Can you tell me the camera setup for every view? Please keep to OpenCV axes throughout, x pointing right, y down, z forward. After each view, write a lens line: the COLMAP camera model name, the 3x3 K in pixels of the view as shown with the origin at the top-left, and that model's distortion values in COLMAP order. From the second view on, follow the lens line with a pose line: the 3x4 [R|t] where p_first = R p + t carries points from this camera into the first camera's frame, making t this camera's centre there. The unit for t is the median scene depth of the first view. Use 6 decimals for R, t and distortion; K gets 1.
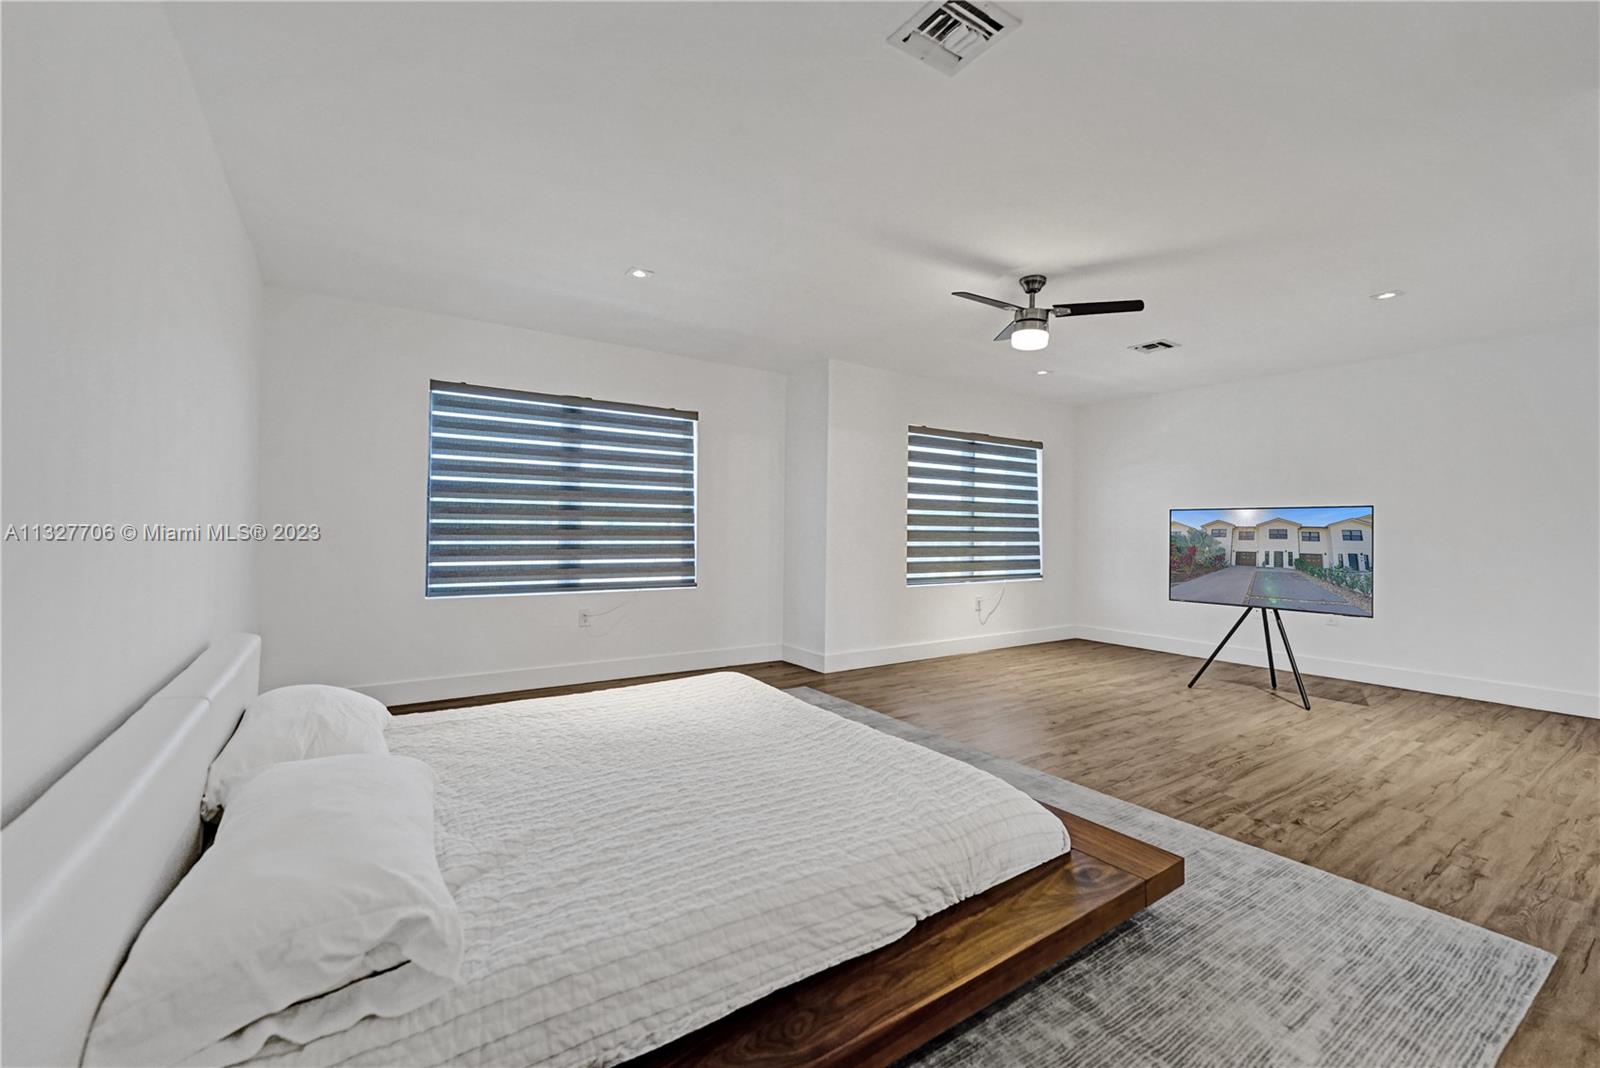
lens RADIAL K [[658.9, 0, 792.9], [0, 658.9, 526.6], [0, 0, 1]] dist [-0.007546, 0.000039]
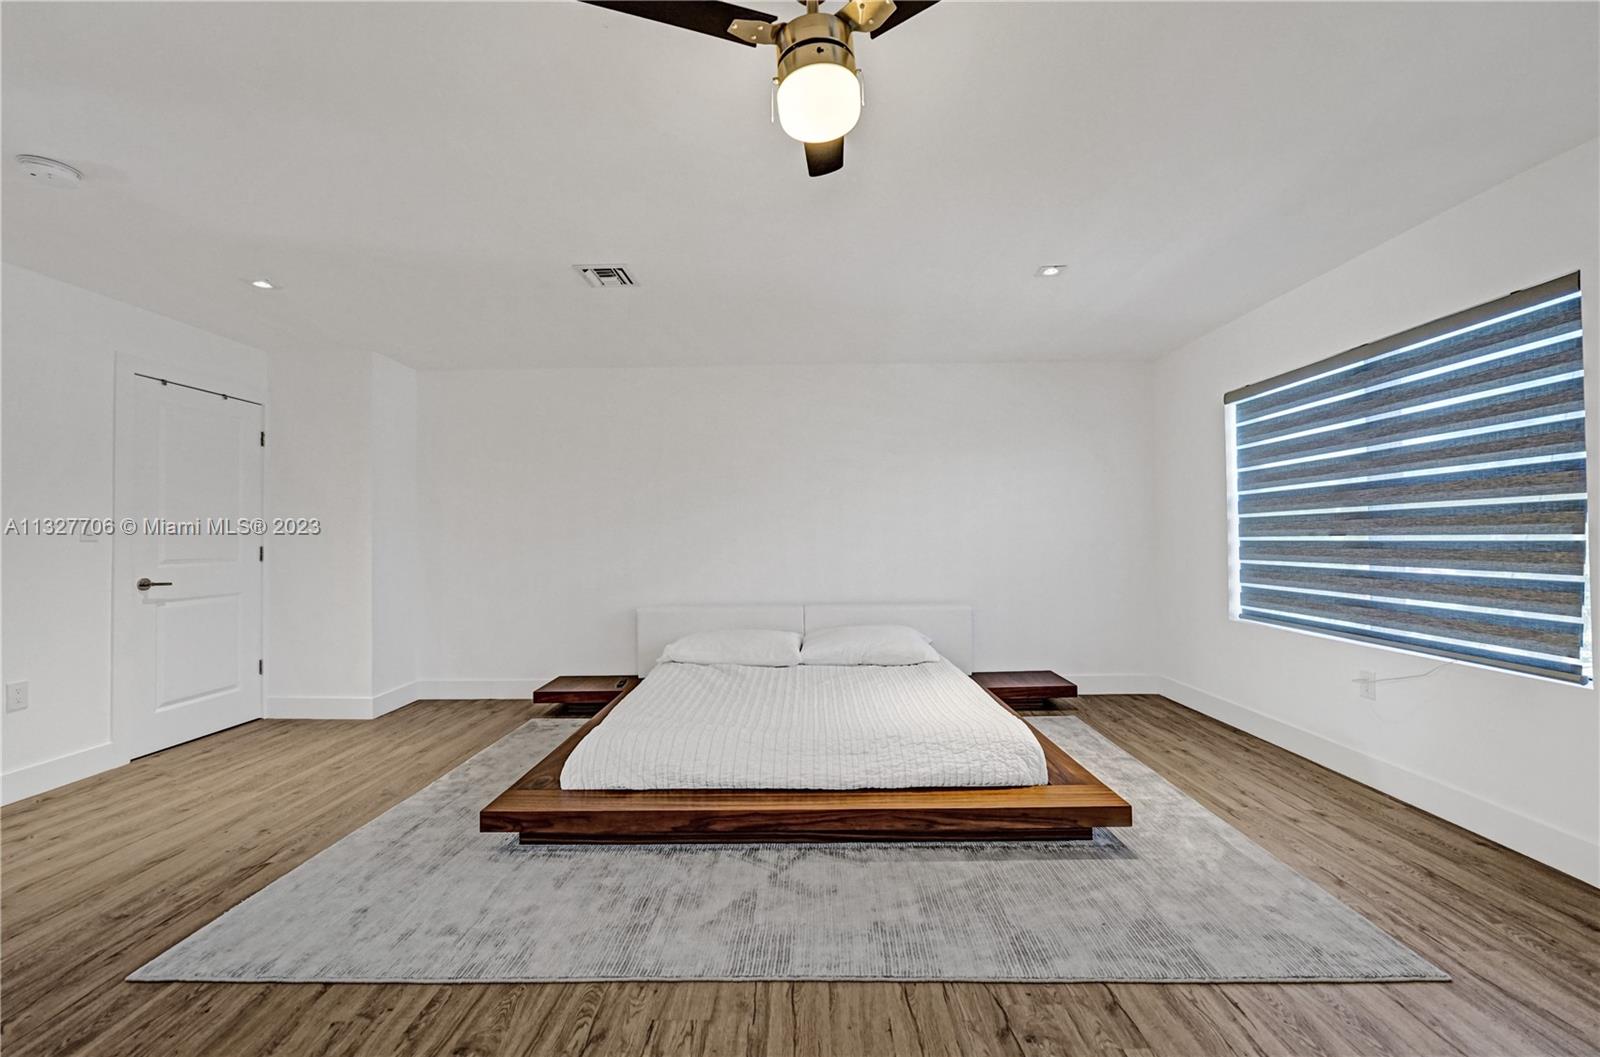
lens RADIAL K [[651.7, 0, 802.3], [0, 651.7, 534.2], [0, 0, 1]] dist [-0.008099, -0.000516]
pose [[-0.561245, -0.014778, -0.827517, 0.539253], [0.009423, 0.999662, -0.024243, 0.000725], [0.827596, -0.021404, -0.560916, 0.931616]]
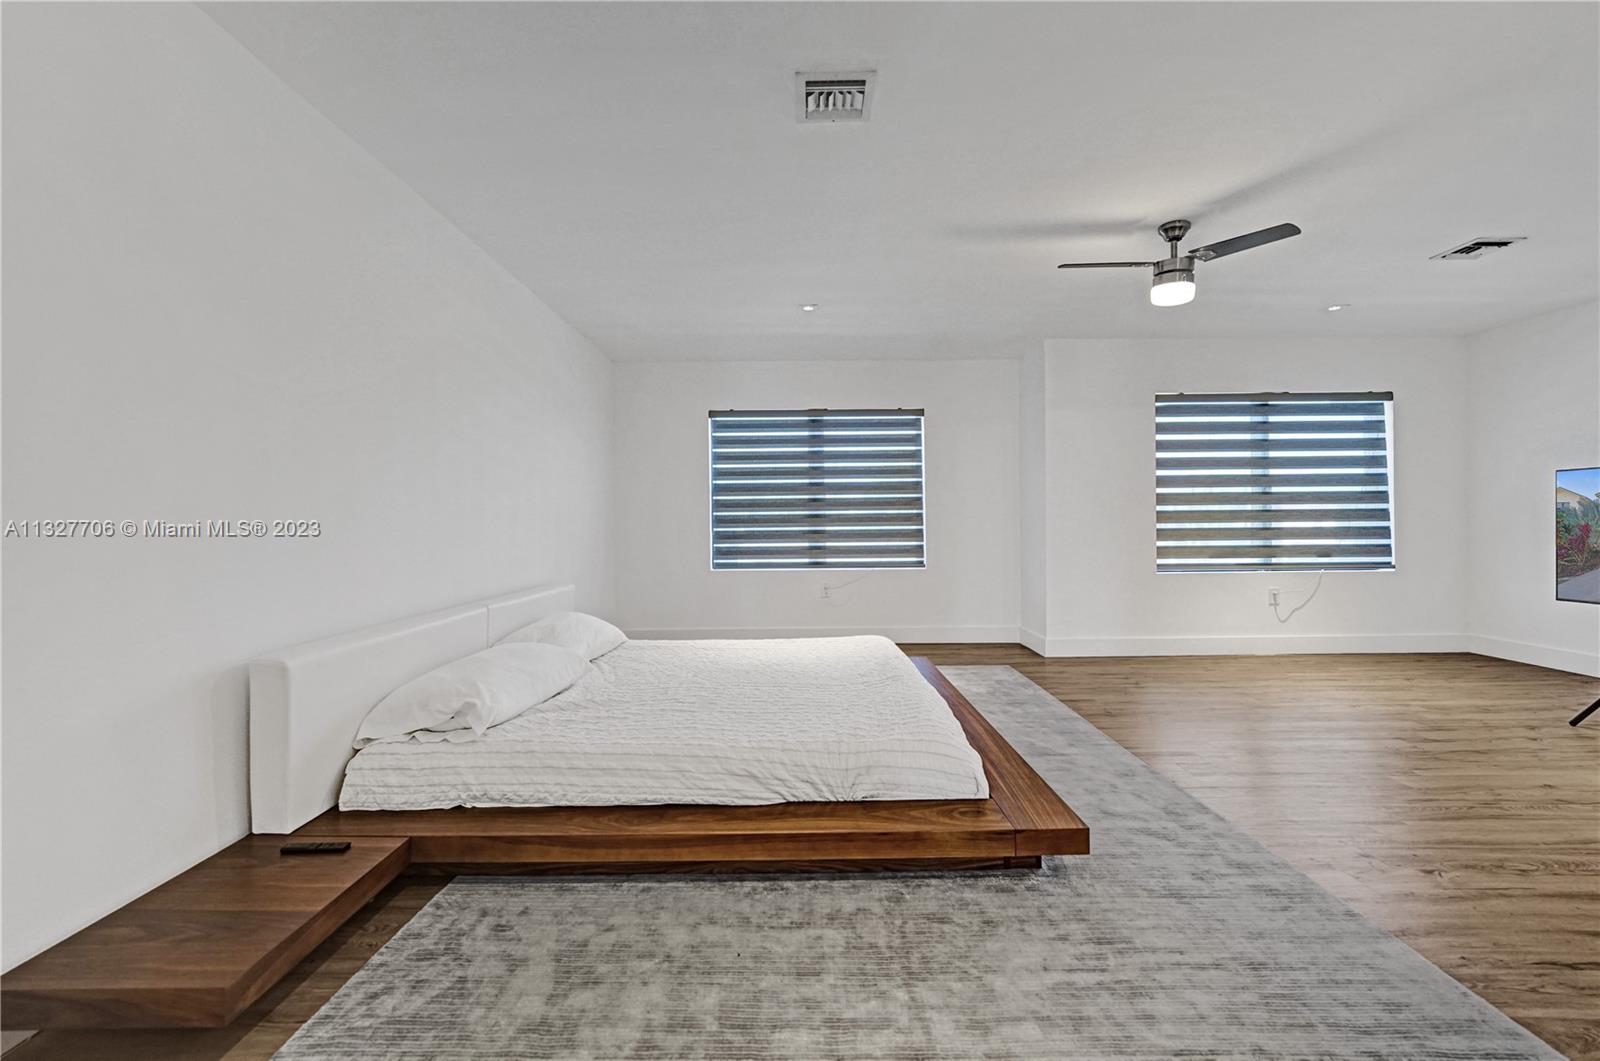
lens RADIAL K [[651.7, 0, 800.2], [0, 651.7, 530.4], [0, 0, 1]] dist [-0.008099, -0.000516]
pose [[0.826847, -0.012073, -0.562297, 0.333138], [0.022022, 0.999698, 0.010918, 0.014342], [0.561996, -0.021410, 0.826863, -0.020694]]
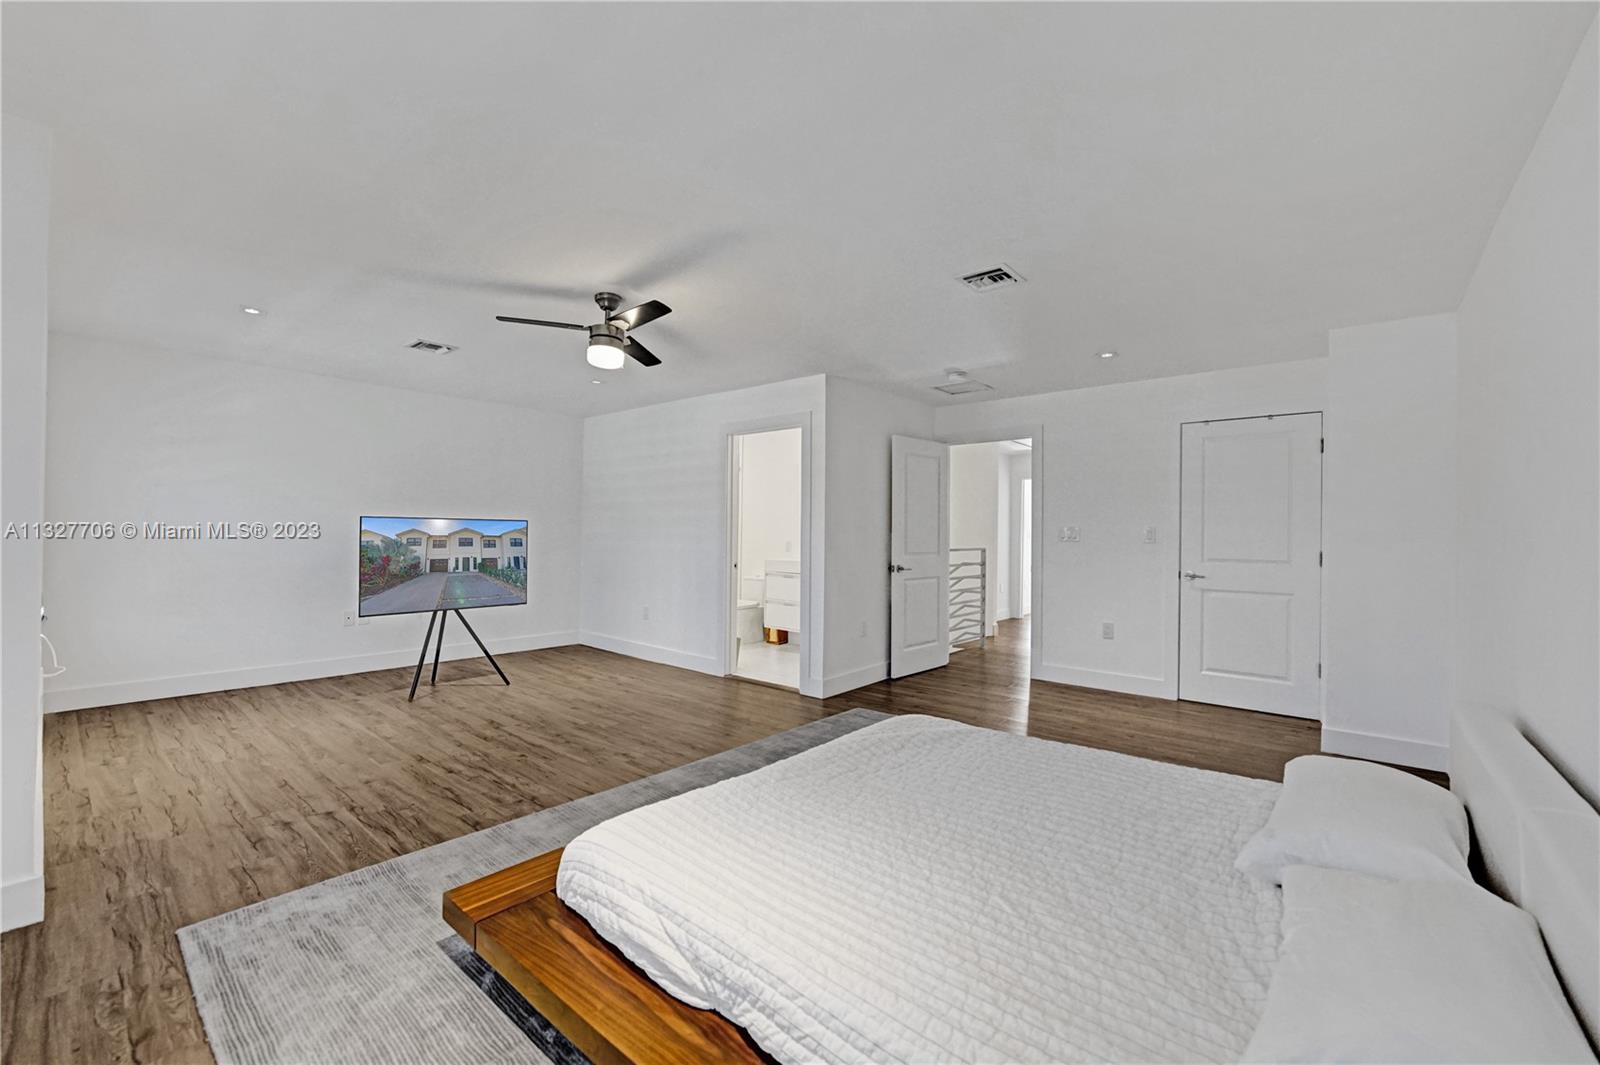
lens RADIAL K [[651.7, 0, 802.5], [0, 651.7, 536.8], [0, 0, 1]] dist [-0.008099, -0.000516]
pose [[-0.271786, -0.022500, 0.962095, -0.501116], [-0.024706, 0.999560, 0.016397, -0.030543], [-0.962041, -0.019313, -0.272222, 0.746819]]
